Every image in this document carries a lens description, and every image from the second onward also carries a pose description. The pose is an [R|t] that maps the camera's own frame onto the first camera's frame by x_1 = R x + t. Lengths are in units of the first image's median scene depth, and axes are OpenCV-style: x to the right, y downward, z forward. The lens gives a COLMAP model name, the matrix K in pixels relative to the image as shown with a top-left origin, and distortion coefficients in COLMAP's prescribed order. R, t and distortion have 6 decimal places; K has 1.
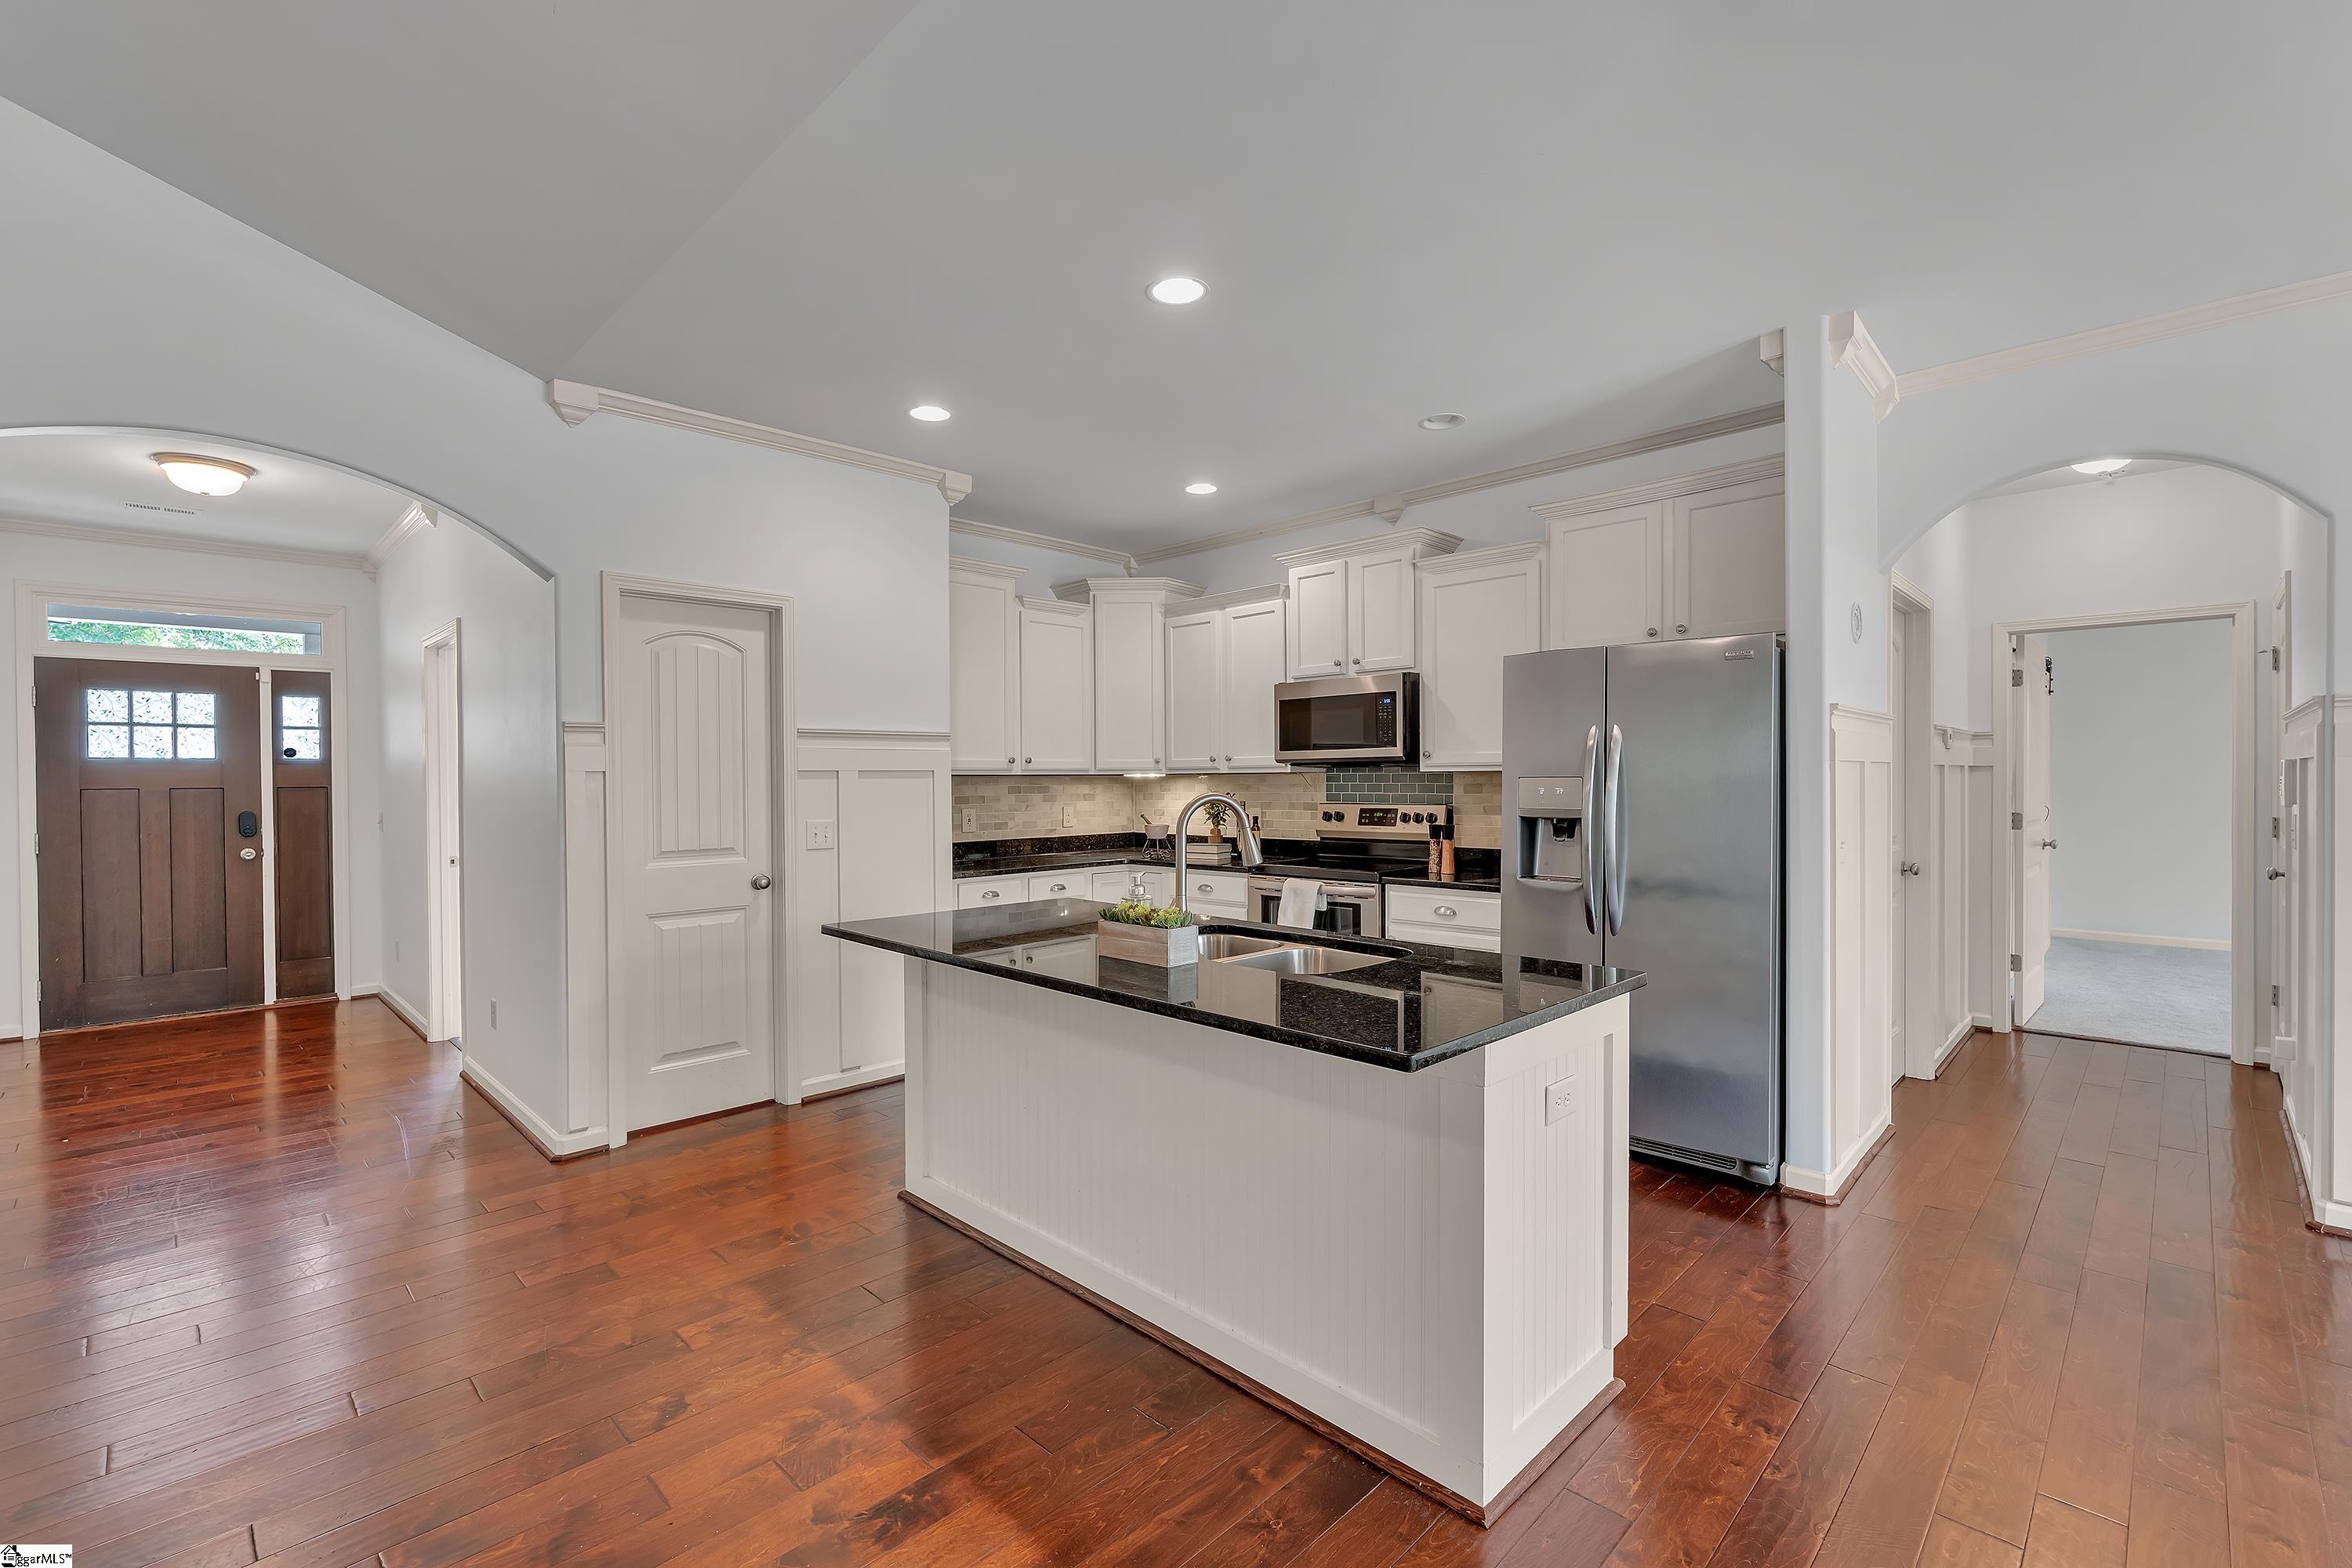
lens RADIAL K [[1024.2, 0, 1181.7], [0, 1024.2, 790.8], [0, 0, 1]] dist [-0.009832, 0.002460]
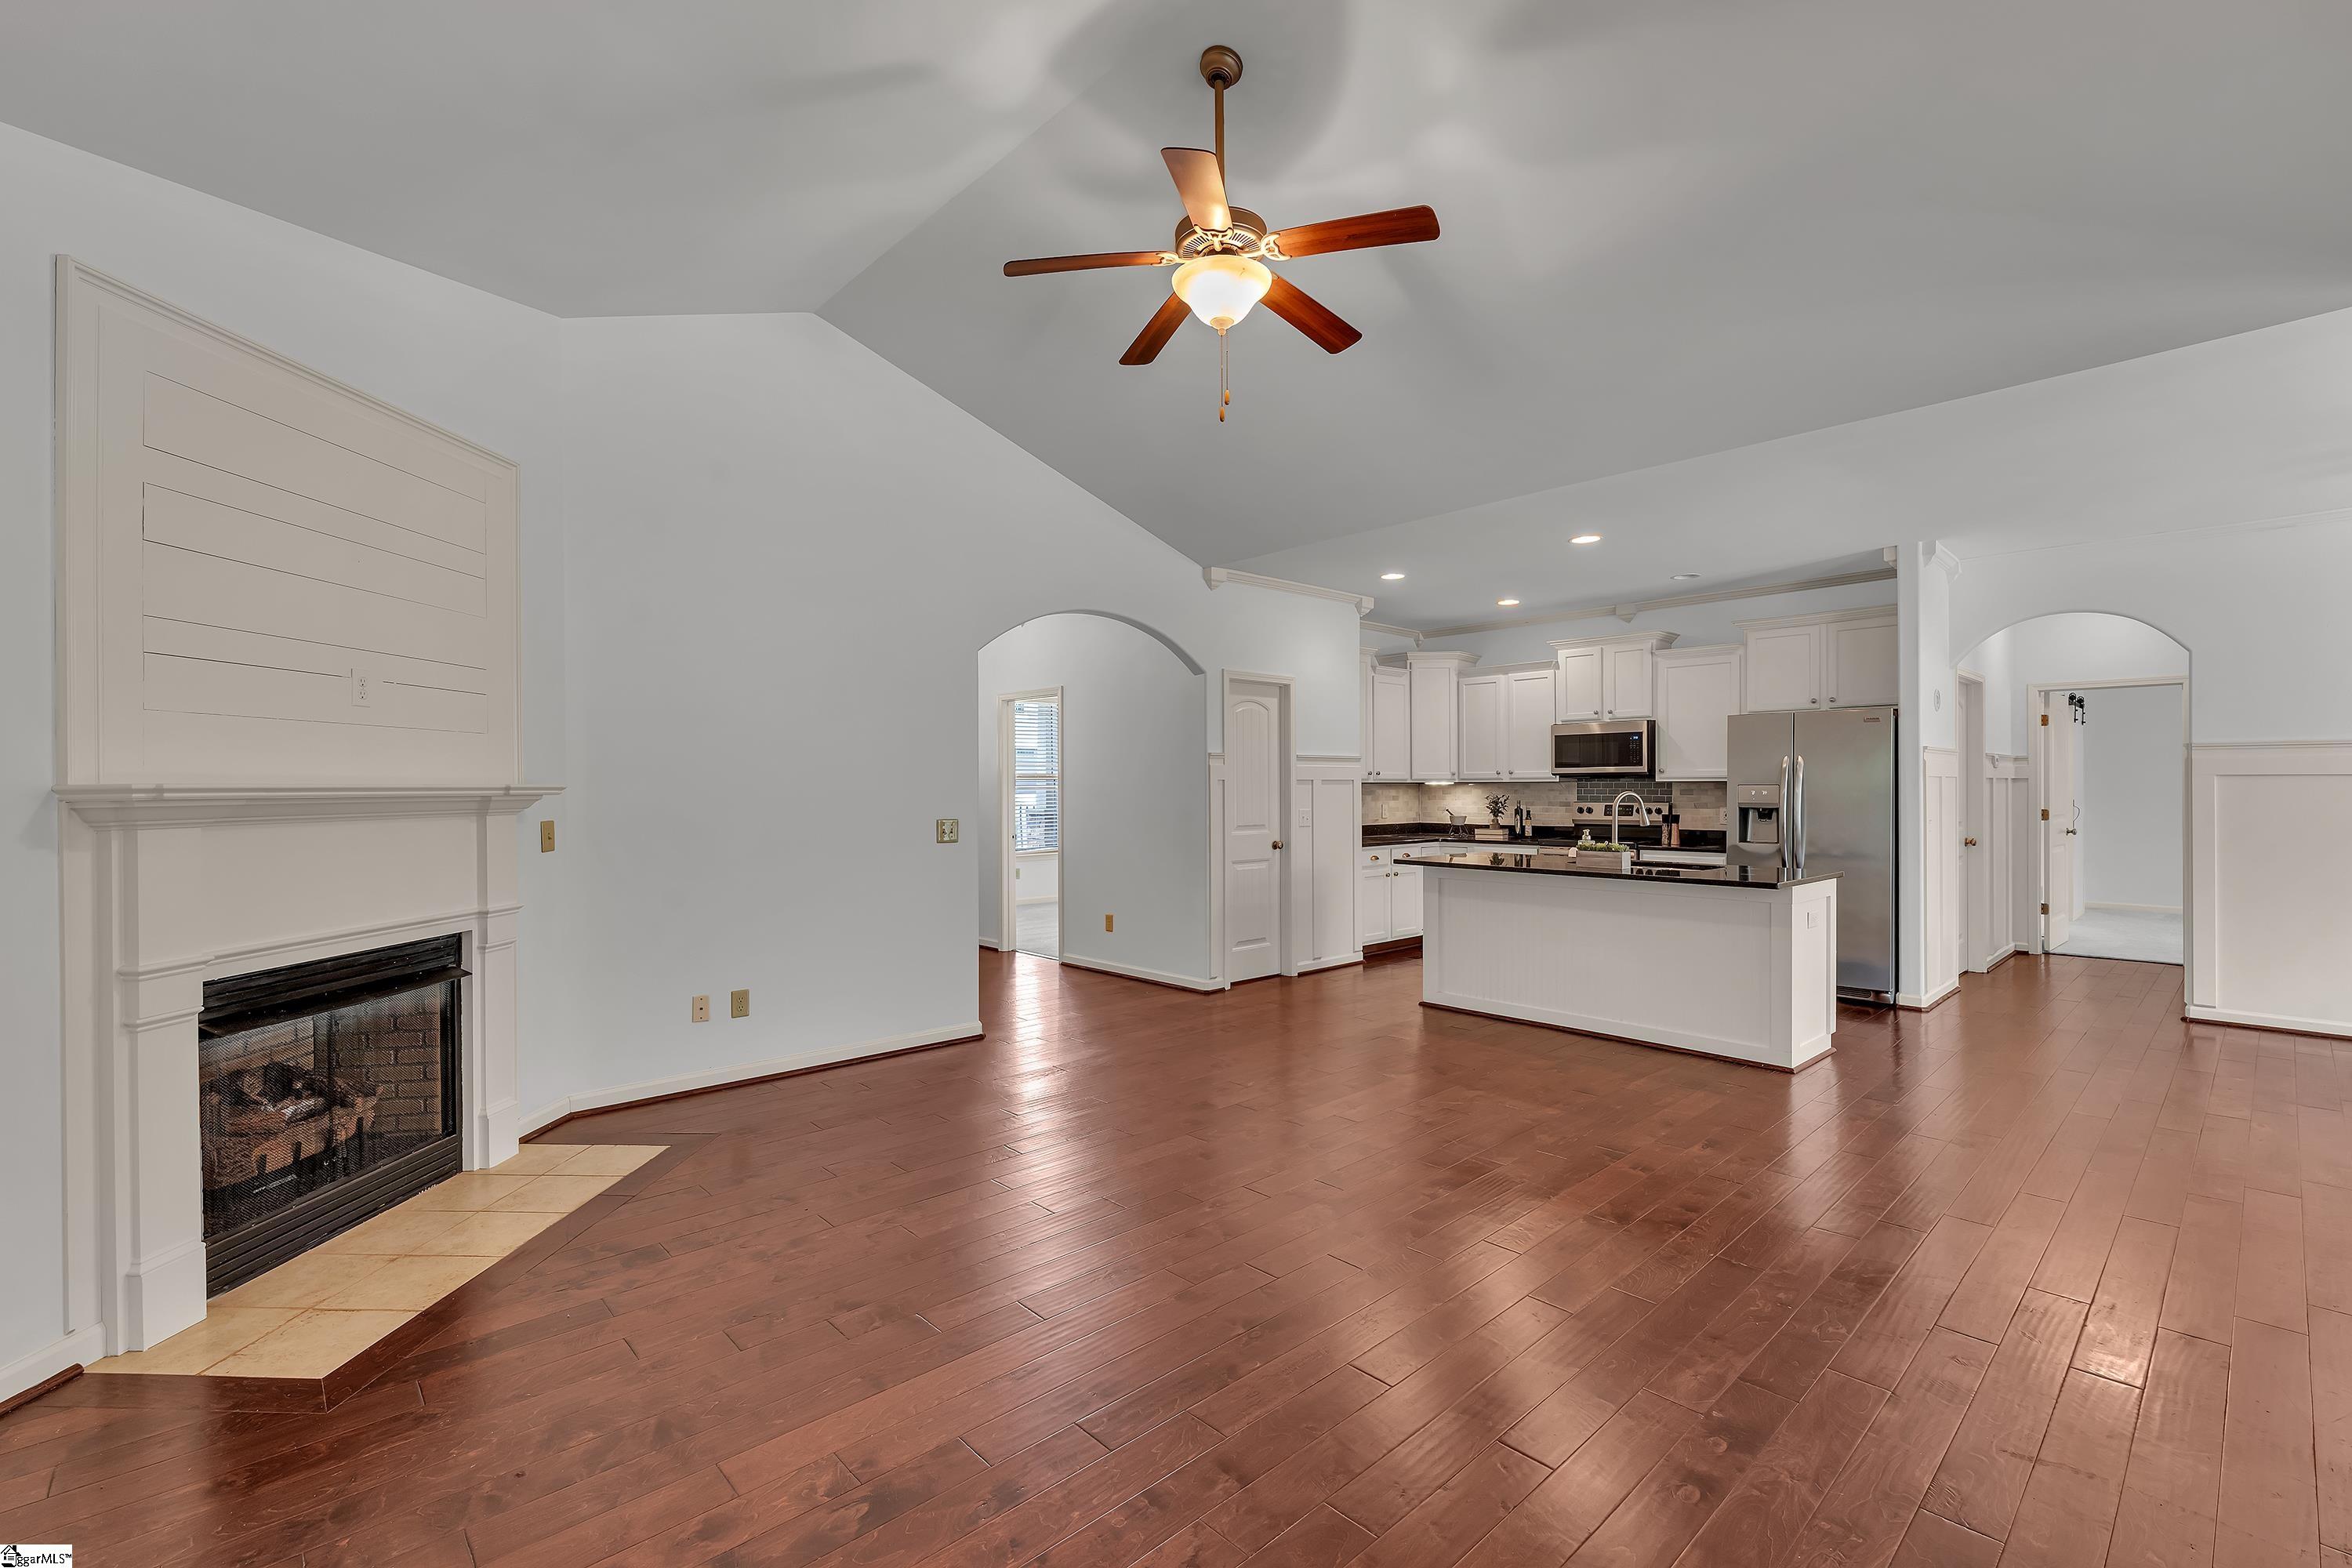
lens RADIAL K [[1024.2, 0, 1183.4], [0, 1024.2, 792.0], [0, 0, 1]] dist [-0.009832, 0.002460]
pose [[0.998914, 0.003130, -0.046497, -0.406254], [-0.003498, 0.999963, -0.007838, 0.012303], [0.046471, 0.007992, 0.998888, -0.596996]]
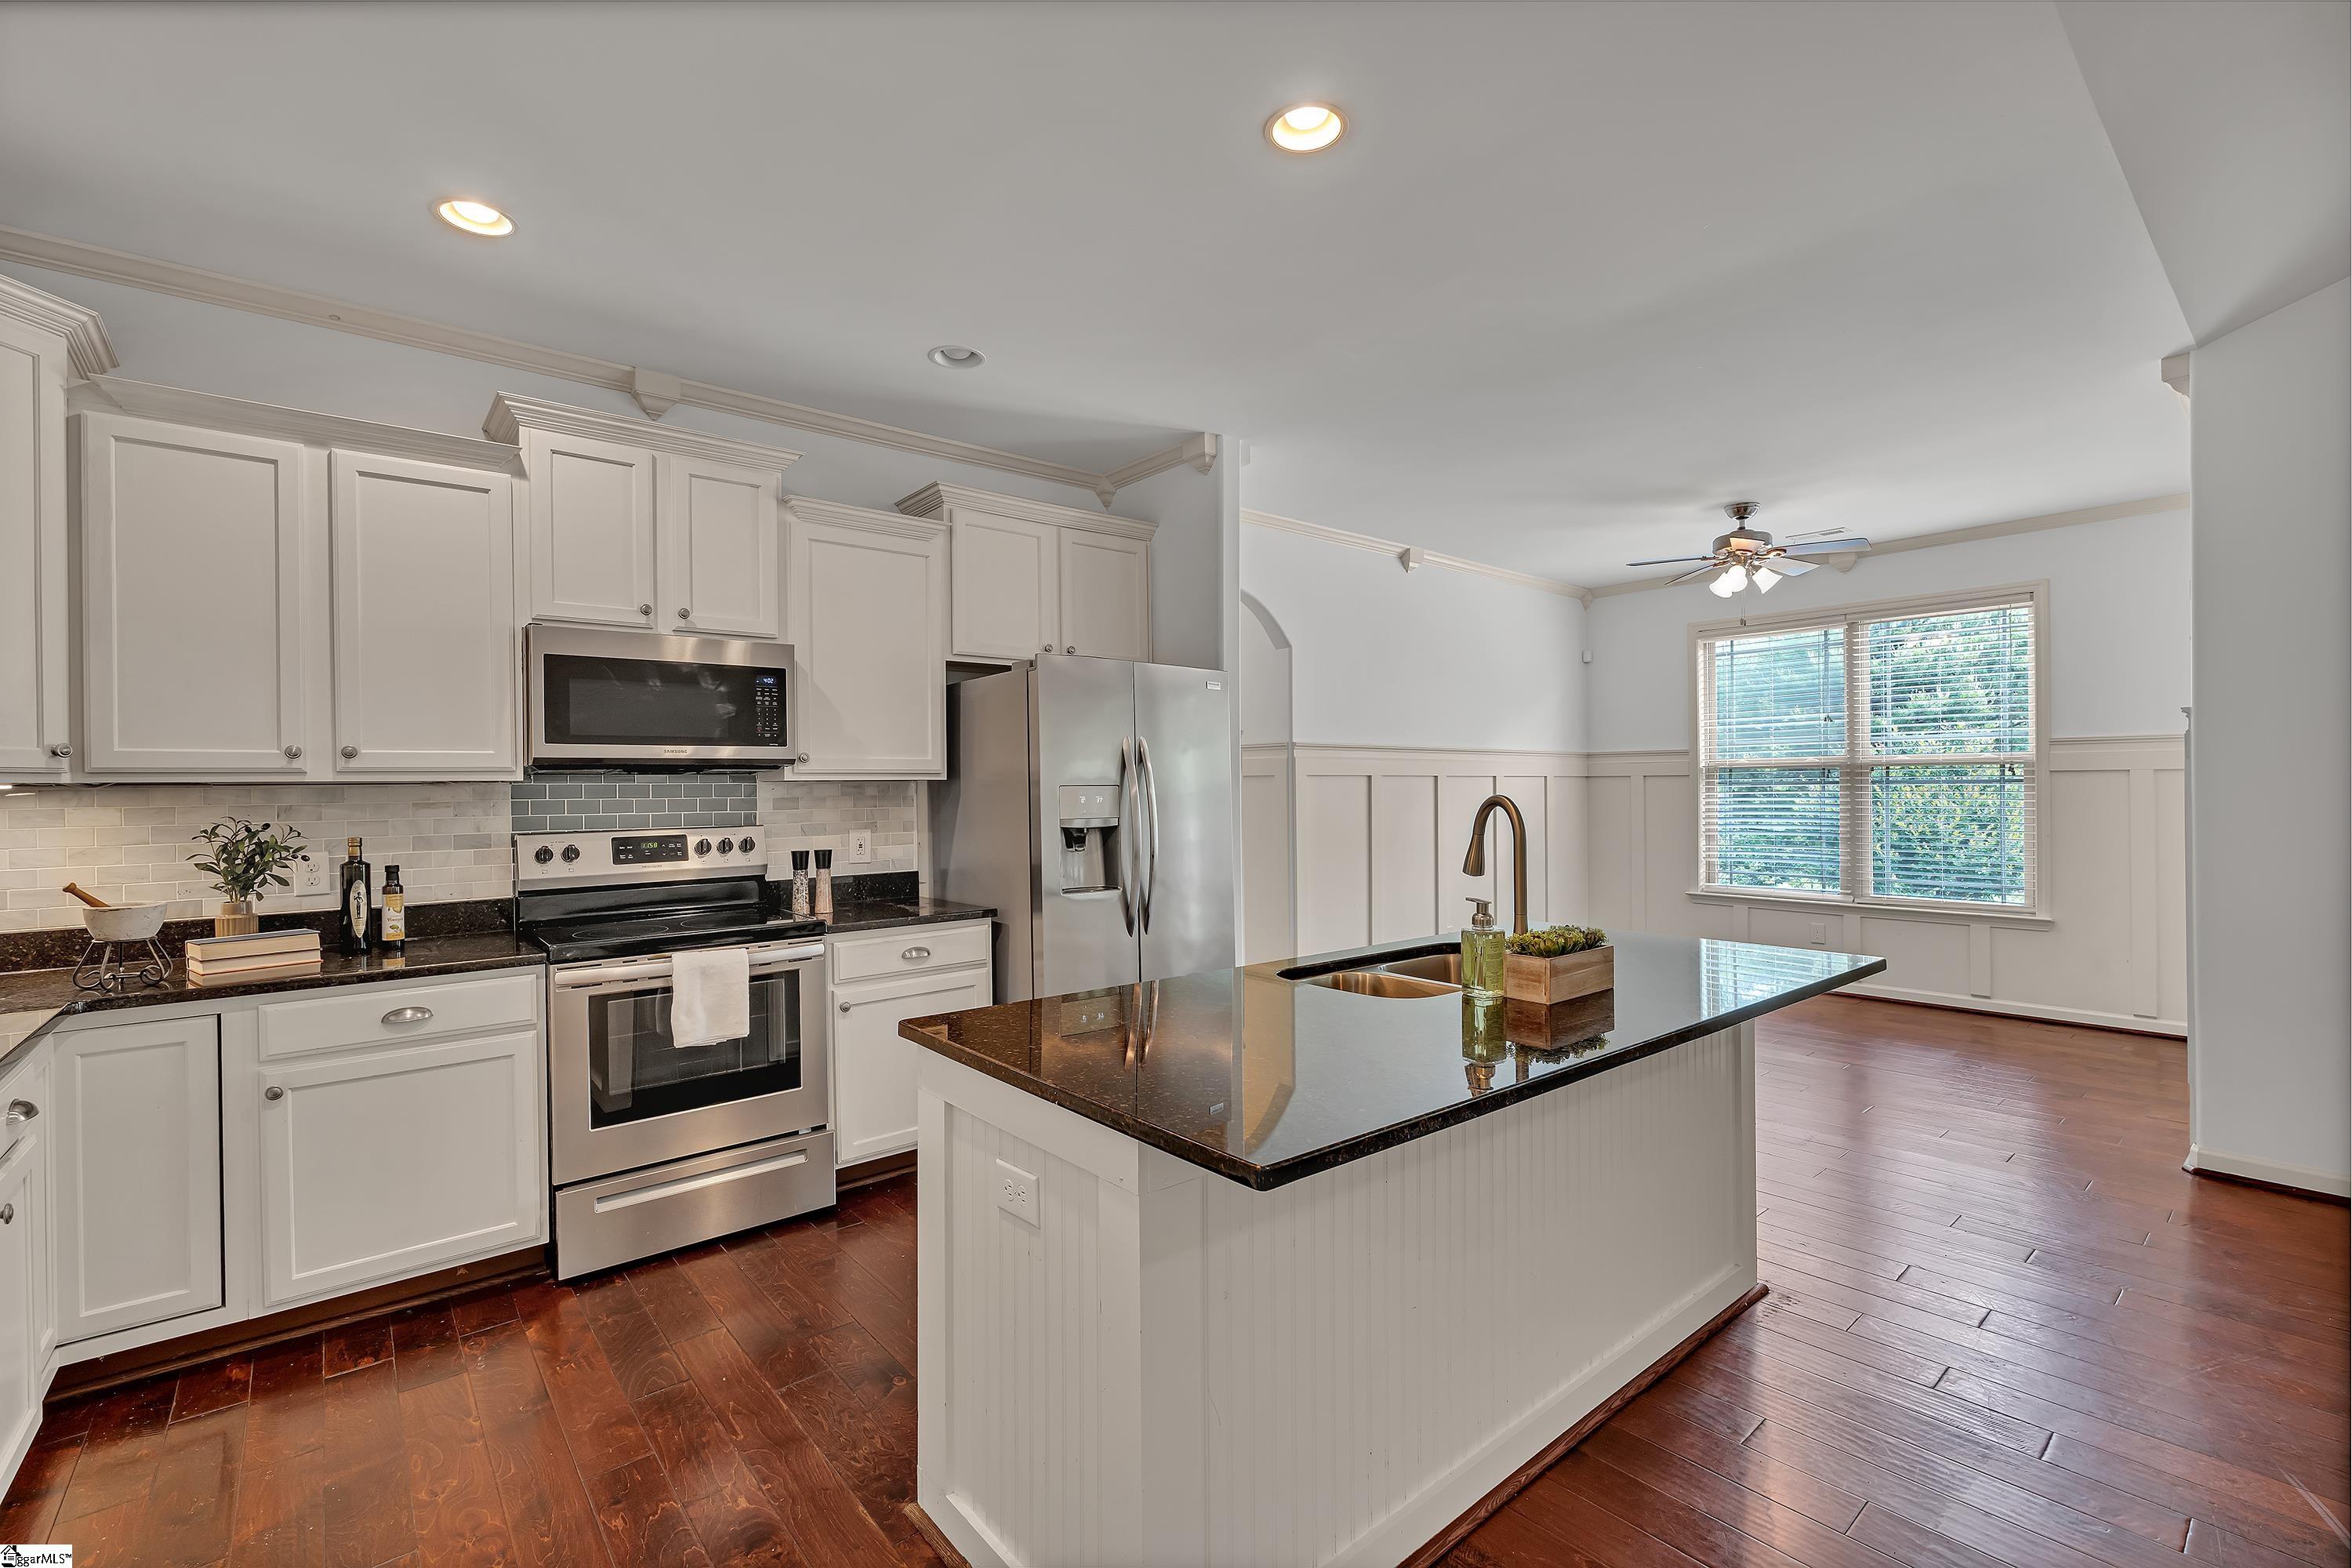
lens RADIAL K [[1024.2, 0, 1174.0], [0, 1024.2, 786.4], [0, 0, 1]] dist [-0.009832, 0.002460]
pose [[0.097607, 0.002845, 0.995221, -0.446032], [0.020119, 0.999786, -0.004831, -0.005260], [-0.995022, 0.020495, 0.097528, 0.607870]]
